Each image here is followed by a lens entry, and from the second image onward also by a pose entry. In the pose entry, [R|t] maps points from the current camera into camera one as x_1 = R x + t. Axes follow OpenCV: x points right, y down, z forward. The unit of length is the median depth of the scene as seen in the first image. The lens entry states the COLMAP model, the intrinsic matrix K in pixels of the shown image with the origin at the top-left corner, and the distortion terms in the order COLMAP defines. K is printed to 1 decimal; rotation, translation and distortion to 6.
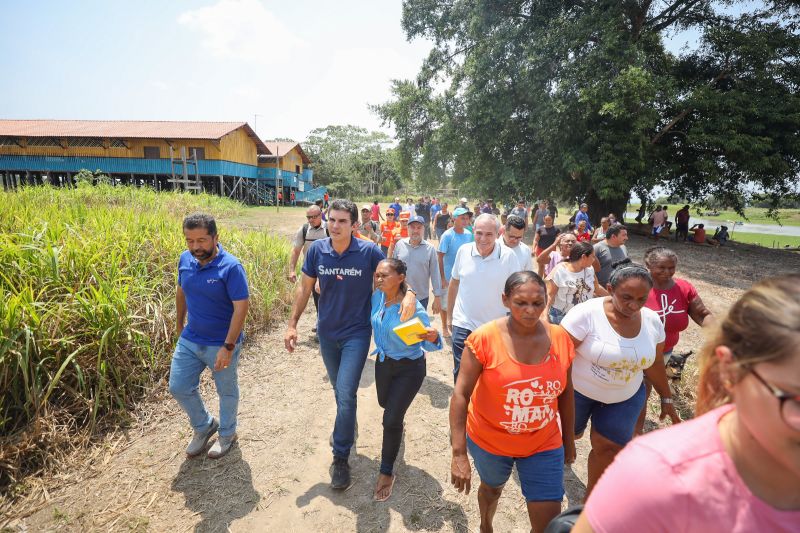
lens RADIAL K [[358.5, 0, 399.9], [0, 358.5, 264.9], [0, 0, 1]] dist [0.004217, -0.001092]
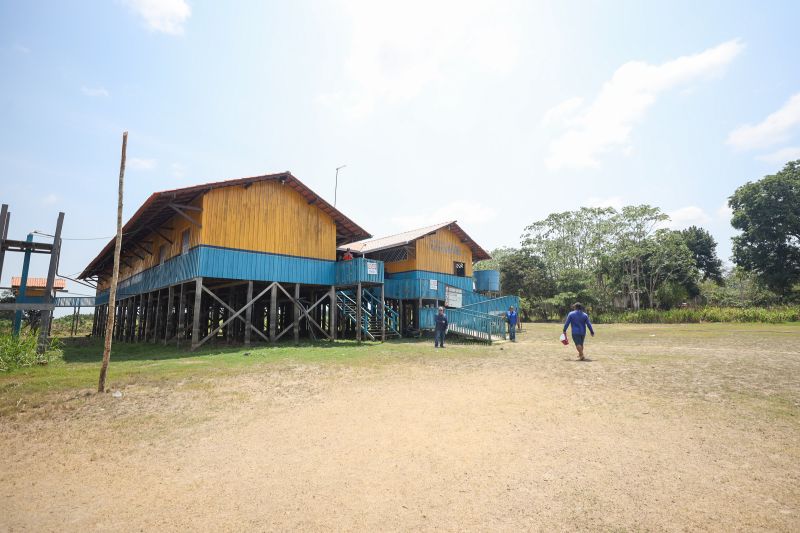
lens RADIAL K [[358.5, 0, 400.6], [0, 358.5, 265.6], [0, 0, 1]] dist [0.004217, -0.001092]
pose [[0.781377, -0.126875, -0.611026, -0.037196], [-0.080361, 0.950507, -0.300130, -0.182163], [0.618864, 0.283617, 0.732509, 0.993133]]
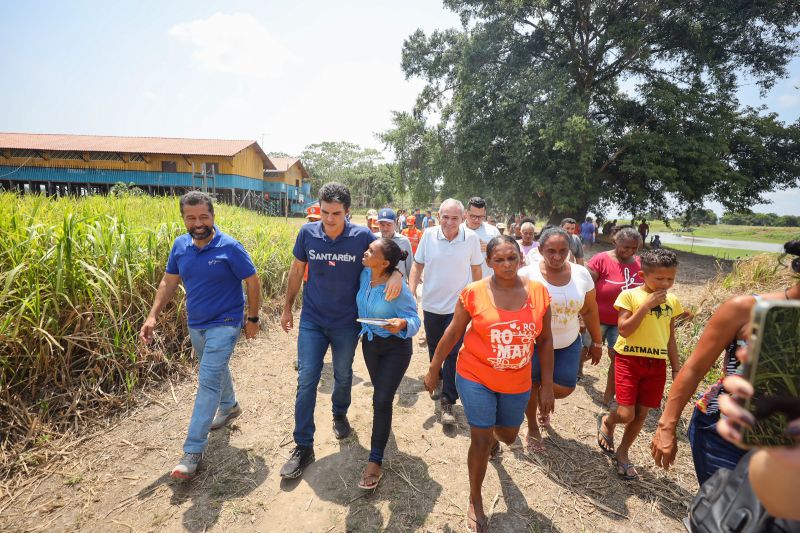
lens RADIAL K [[358.5, 0, 399.7], [0, 358.5, 268.0], [0, 0, 1]] dist [0.004217, -0.001092]
pose [[0.999391, 0.006777, 0.034216, -0.026858], [-0.005811, 0.999583, -0.028271, 0.028556], [-0.034393, 0.028055, 0.999015, -0.136121]]
